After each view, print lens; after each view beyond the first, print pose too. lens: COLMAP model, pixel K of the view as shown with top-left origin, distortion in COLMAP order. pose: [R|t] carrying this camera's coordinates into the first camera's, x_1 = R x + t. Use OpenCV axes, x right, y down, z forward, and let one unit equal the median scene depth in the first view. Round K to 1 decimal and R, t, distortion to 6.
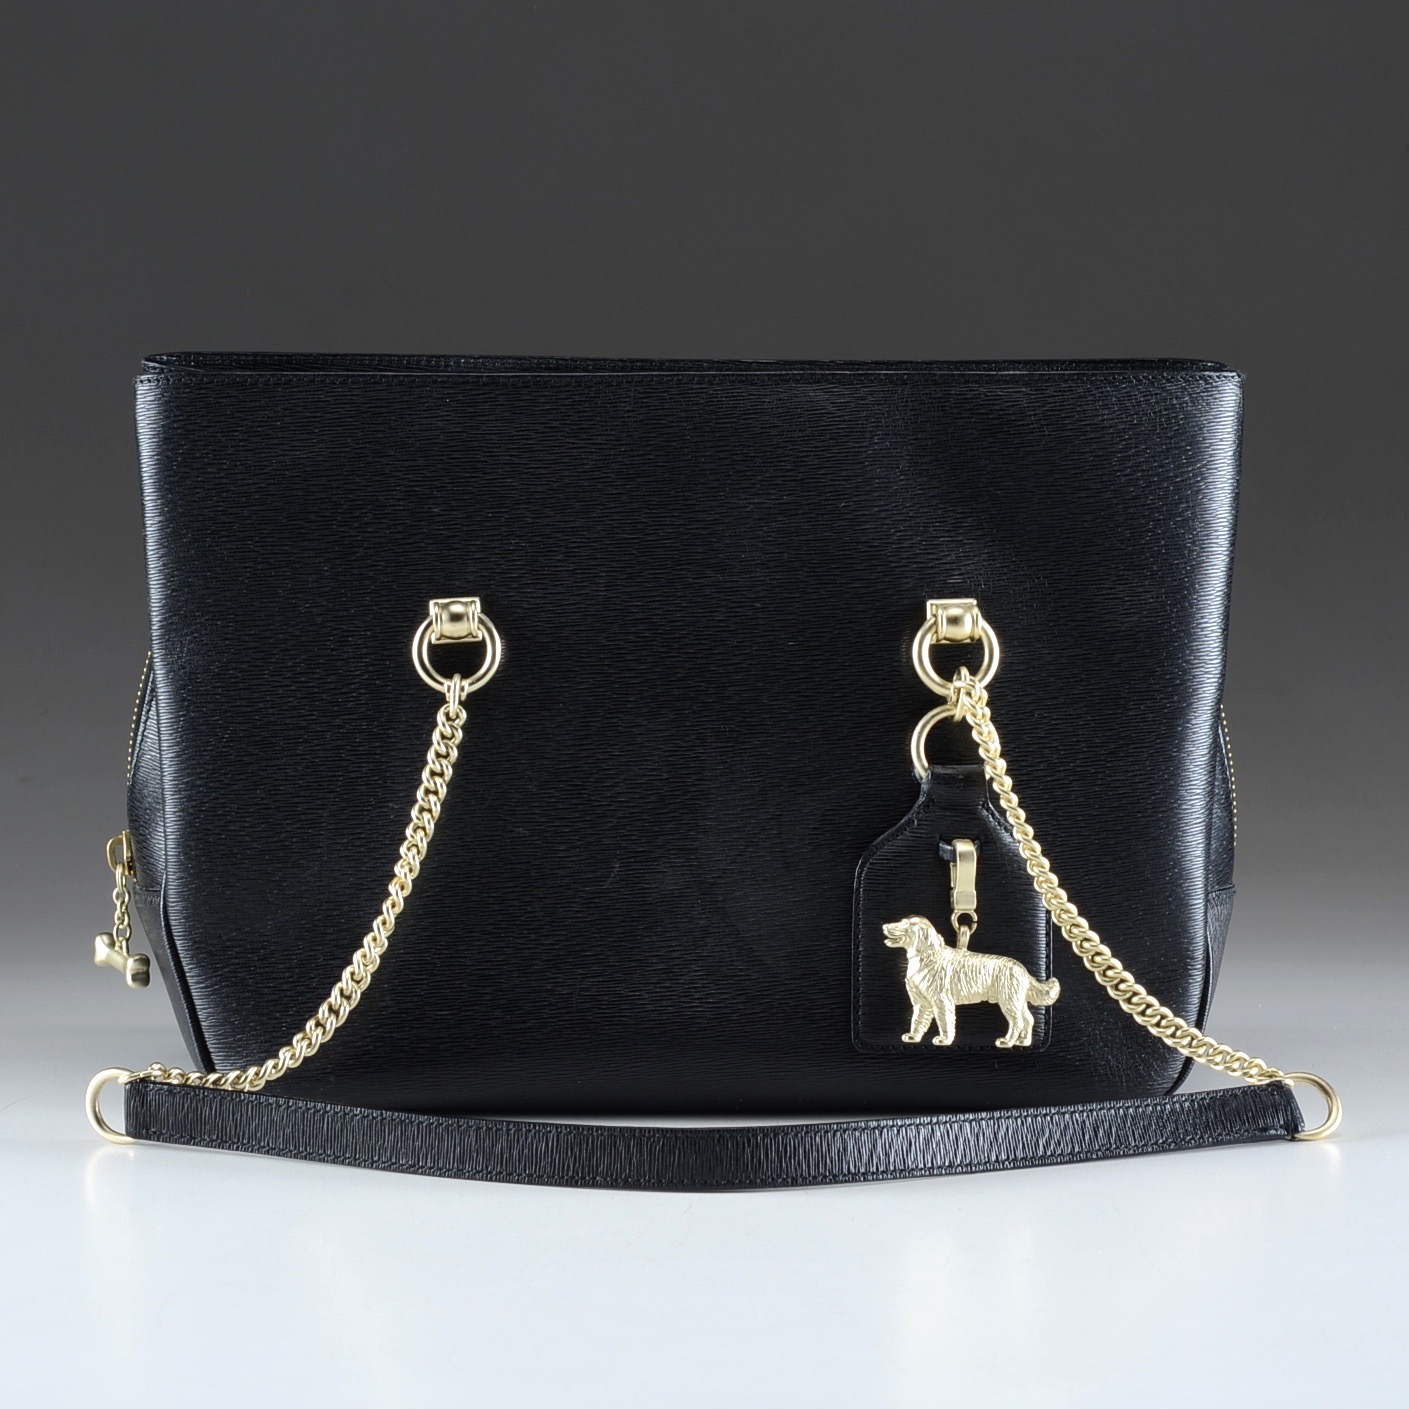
lens RADIAL K [[4847.3, 0, 704.5], [0, 4847.3, 704.5], [0, 0, 1]] dist [-0.161593, -0.889827]
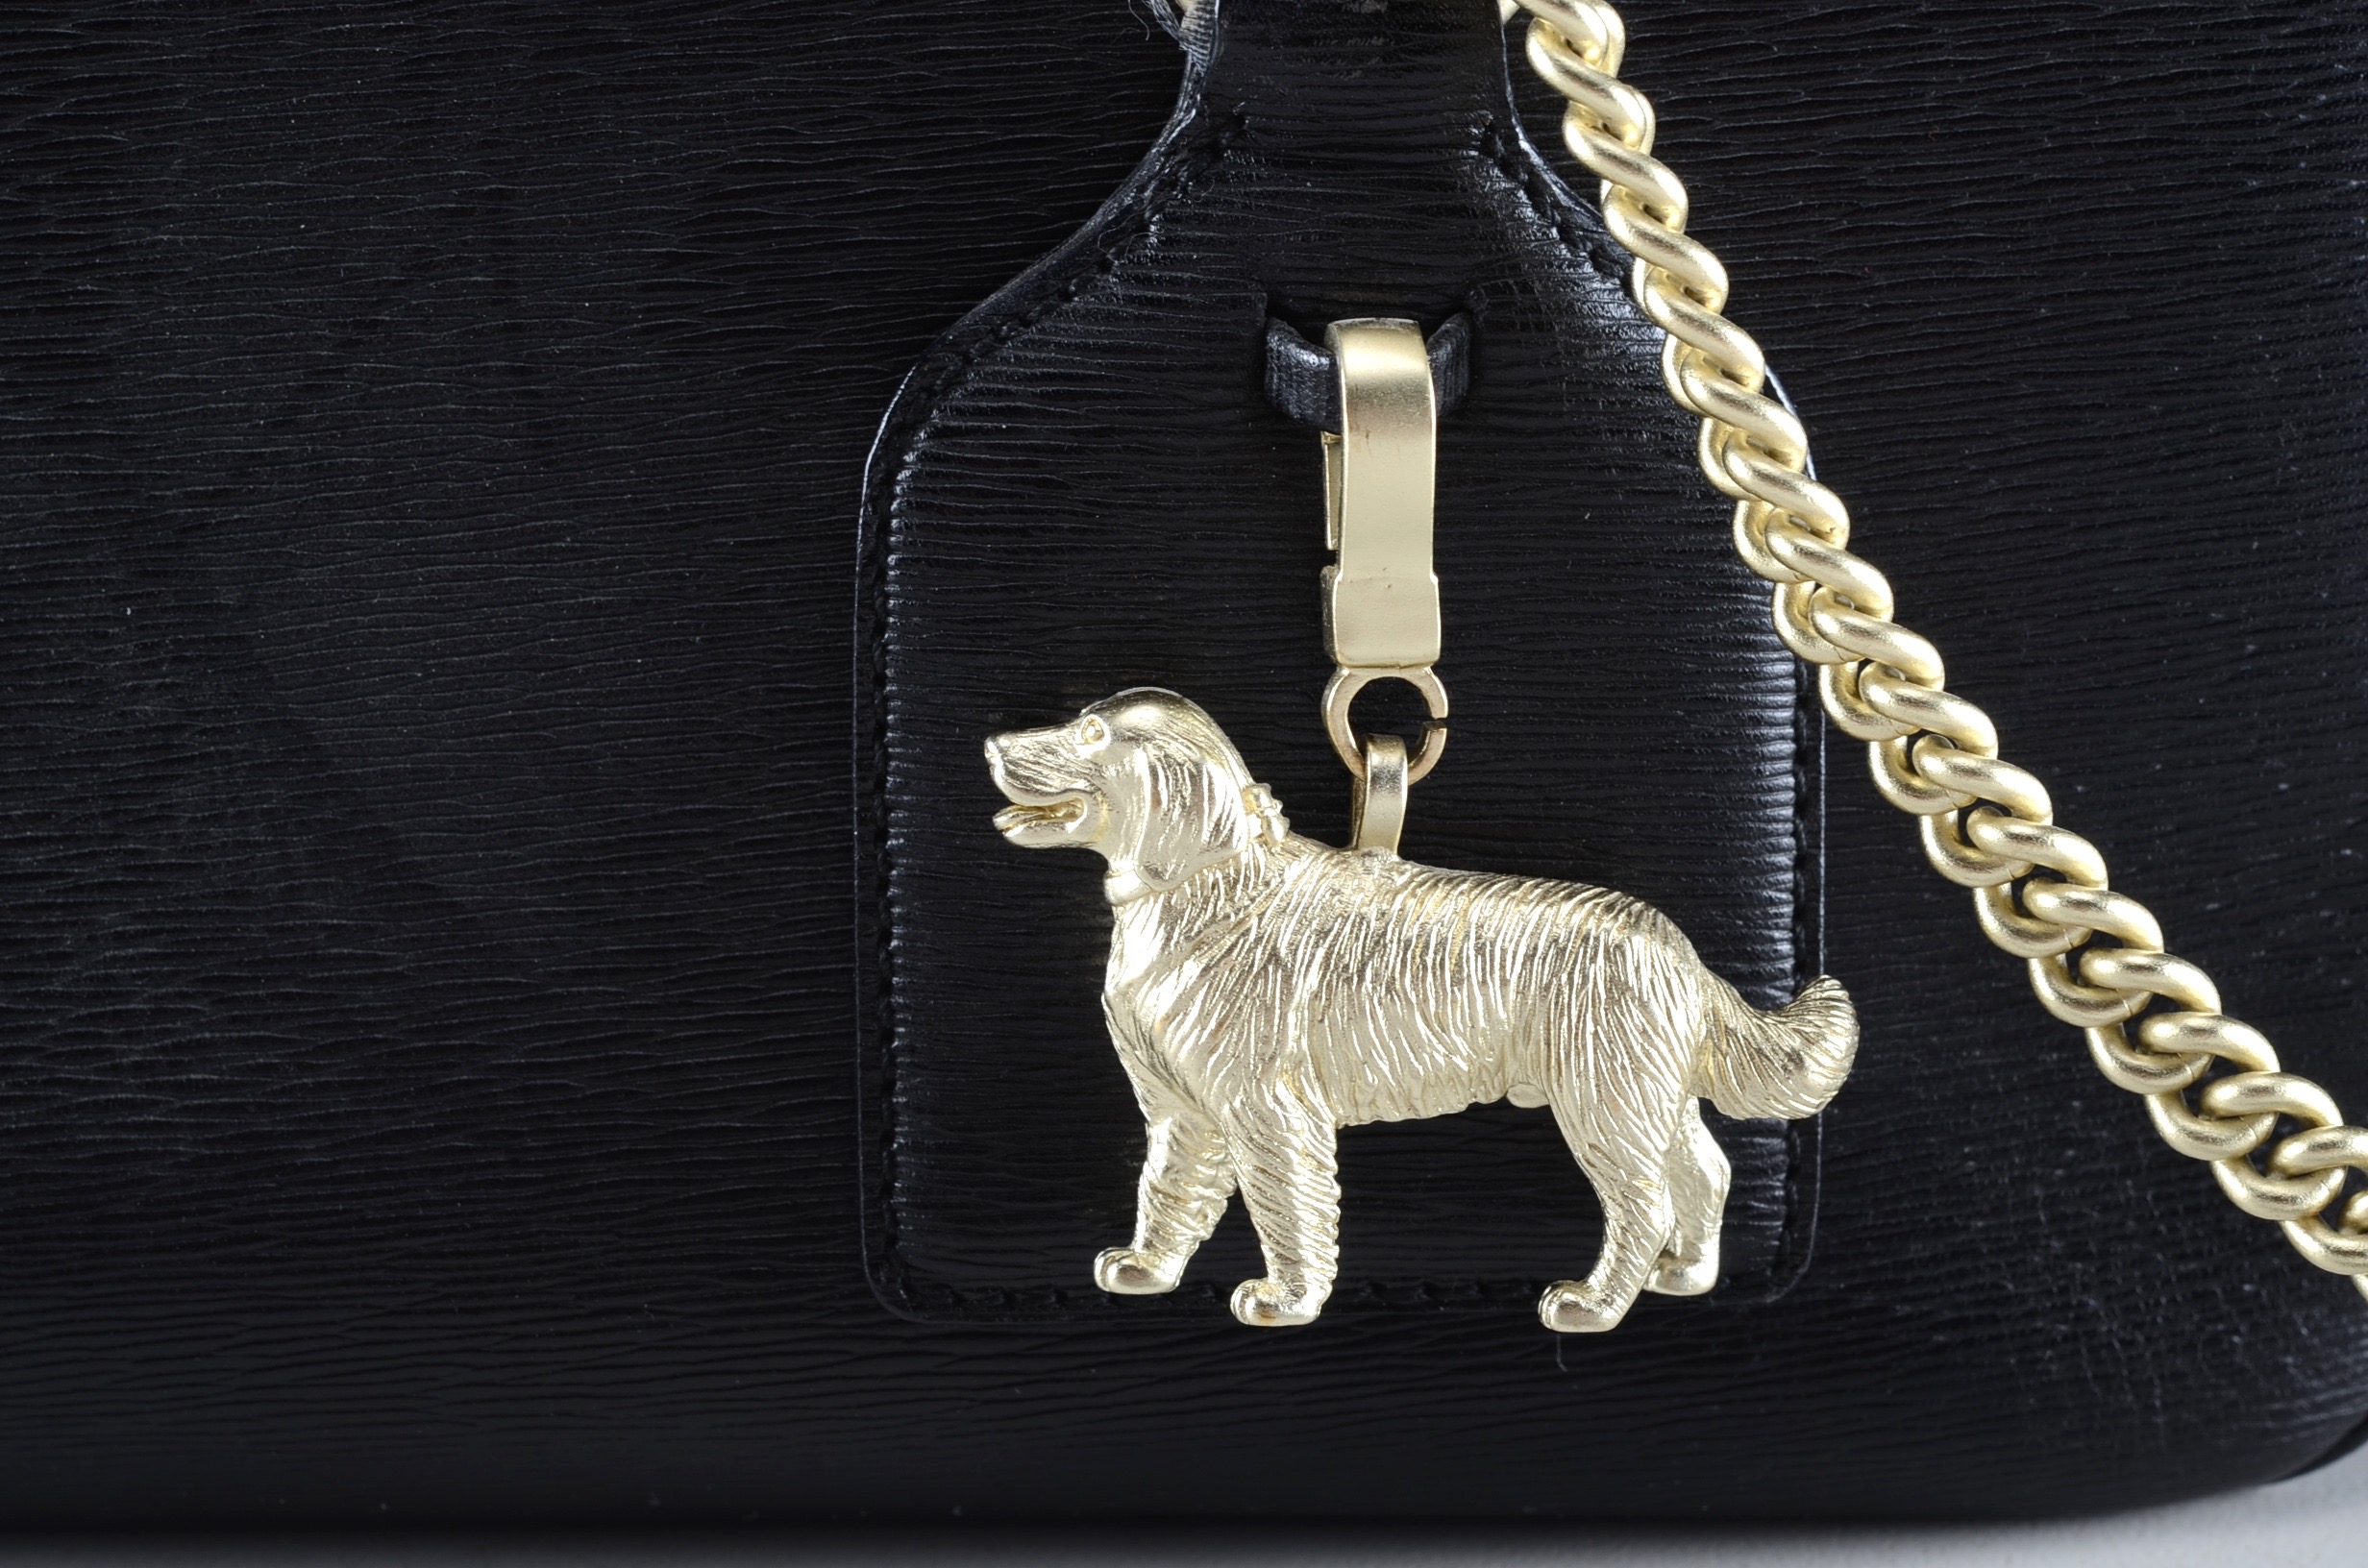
lens RADIAL K [[6454.2, 0, 1184.0], [0, 6454.2, 784.0], [0, 0, 1]] dist [-0.074941, 0.398898]
pose [[0.998570, 0.000902, -0.053453, 0.059590], [0.007075, 0.988835, 0.148848, 0.006950], [0.052991, -0.149013, 0.987414, 0.730045]]
